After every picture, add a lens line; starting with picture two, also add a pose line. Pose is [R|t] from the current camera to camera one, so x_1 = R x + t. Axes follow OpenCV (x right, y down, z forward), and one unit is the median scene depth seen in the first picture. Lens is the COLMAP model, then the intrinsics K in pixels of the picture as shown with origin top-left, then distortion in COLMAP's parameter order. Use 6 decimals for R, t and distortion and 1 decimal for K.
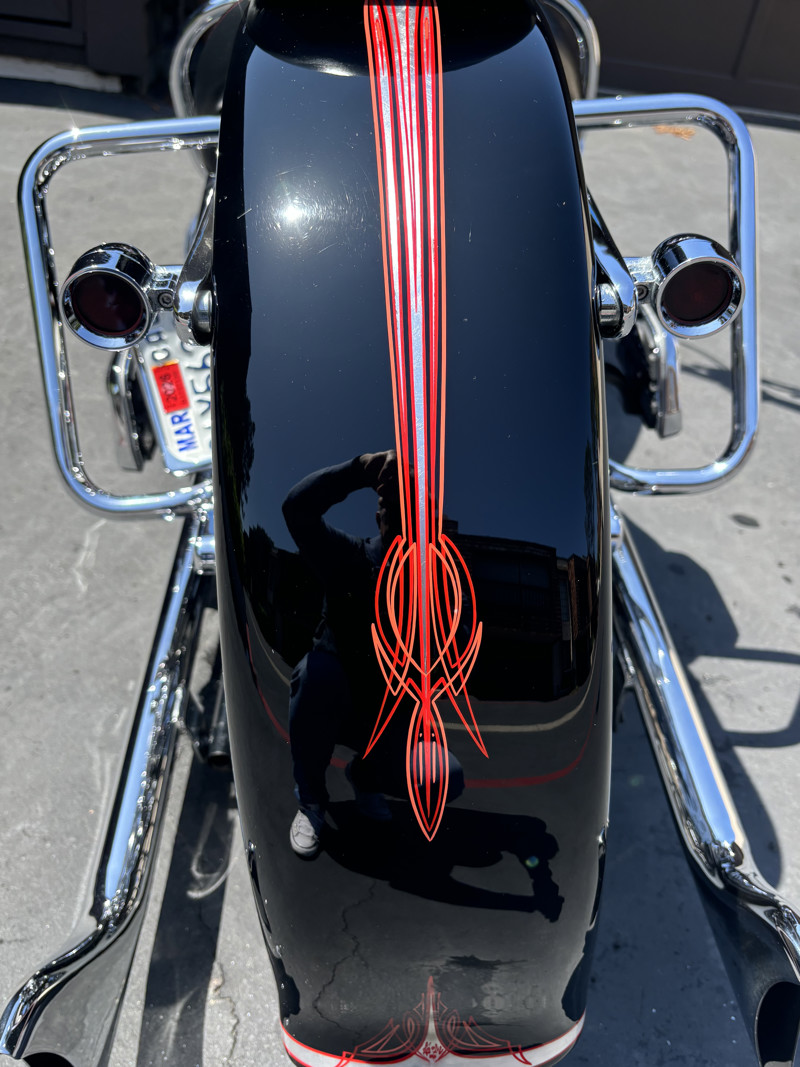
lens RADIAL K [[883.3, 0, 402.3], [0, 883.3, 534.5], [0, 0, 1]] dist [0.002386, 0.003331]
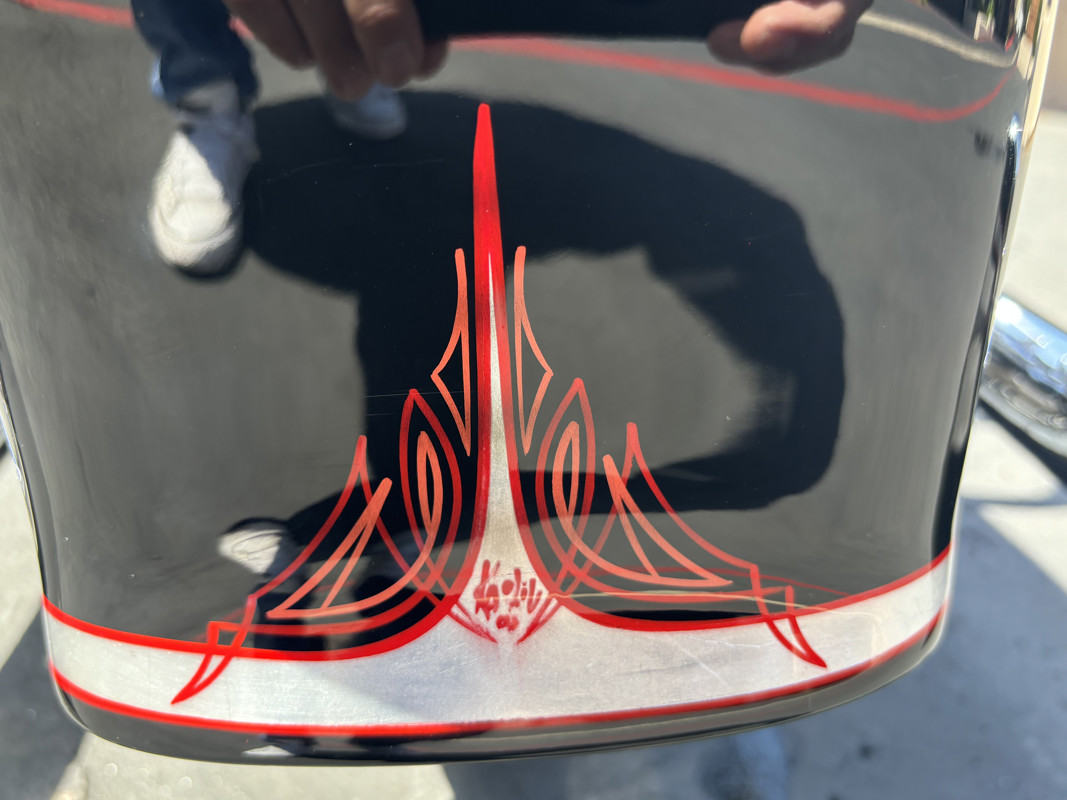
lens RADIAL K [[883.3, 0, 531.1], [0, 883.3, 399.0], [0, 0, 1]] dist [0.002386, 0.003331]
pose [[0.999033, -0.013486, 0.041847, 0.031156], [0.022108, 0.976801, -0.213005, 0.581135], [-0.038003, 0.213724, 0.976155, 0.692979]]
